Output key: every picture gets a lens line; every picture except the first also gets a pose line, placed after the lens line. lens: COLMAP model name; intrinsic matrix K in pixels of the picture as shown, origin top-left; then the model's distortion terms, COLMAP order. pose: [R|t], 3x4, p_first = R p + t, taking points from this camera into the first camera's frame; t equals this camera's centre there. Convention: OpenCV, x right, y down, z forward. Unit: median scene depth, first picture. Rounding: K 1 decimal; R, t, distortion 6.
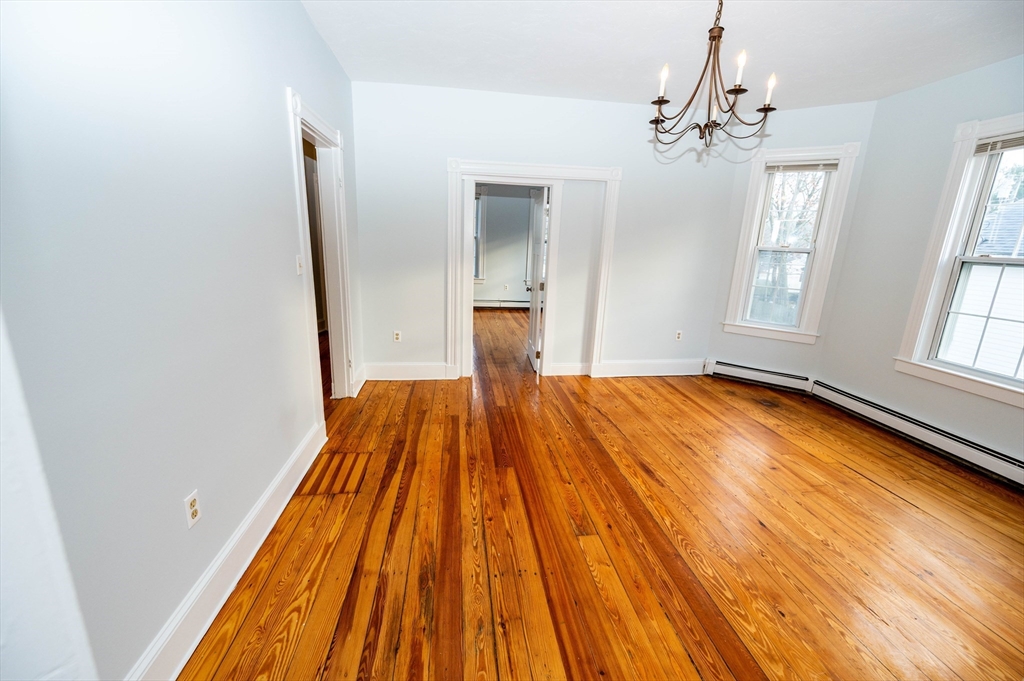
lens RADIAL K [[409.2, 0, 510.0], [0, 409.2, 340.8], [0, 0, 1]] dist [-0.006207, 0.000230]
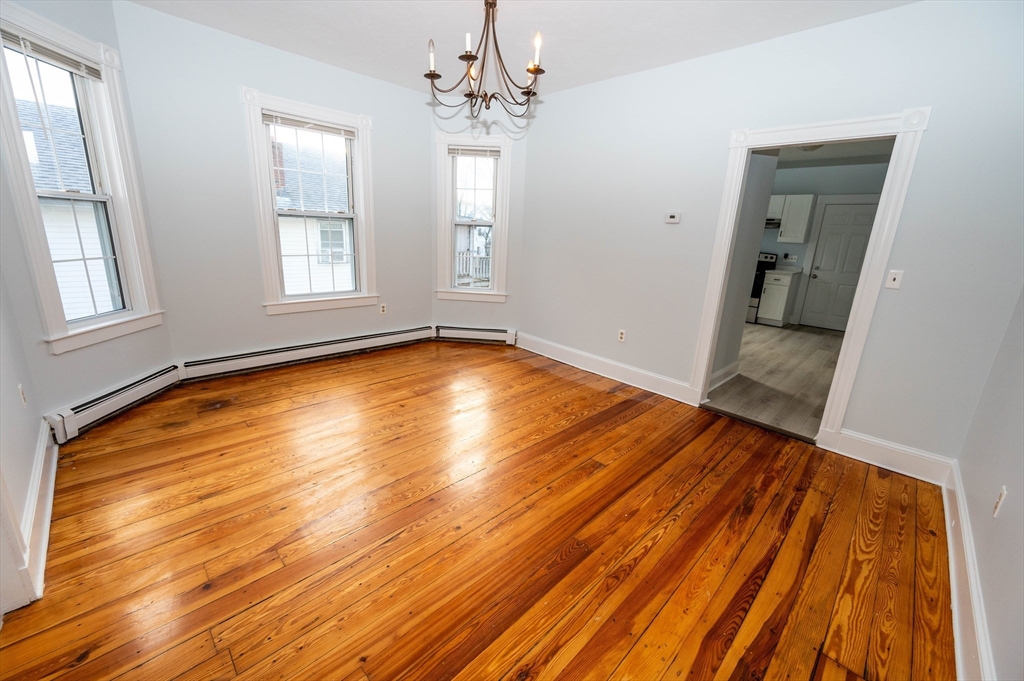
lens RADIAL K [[409.2, 0, 511.3], [0, 409.2, 333.9], [0, 0, 1]] dist [-0.006207, 0.000230]
pose [[-0.607996, -0.262889, 0.749152, -0.413237], [0.115658, 0.904195, 0.411162, -0.361674], [-0.785470, 0.336631, -0.519342, 1.486908]]
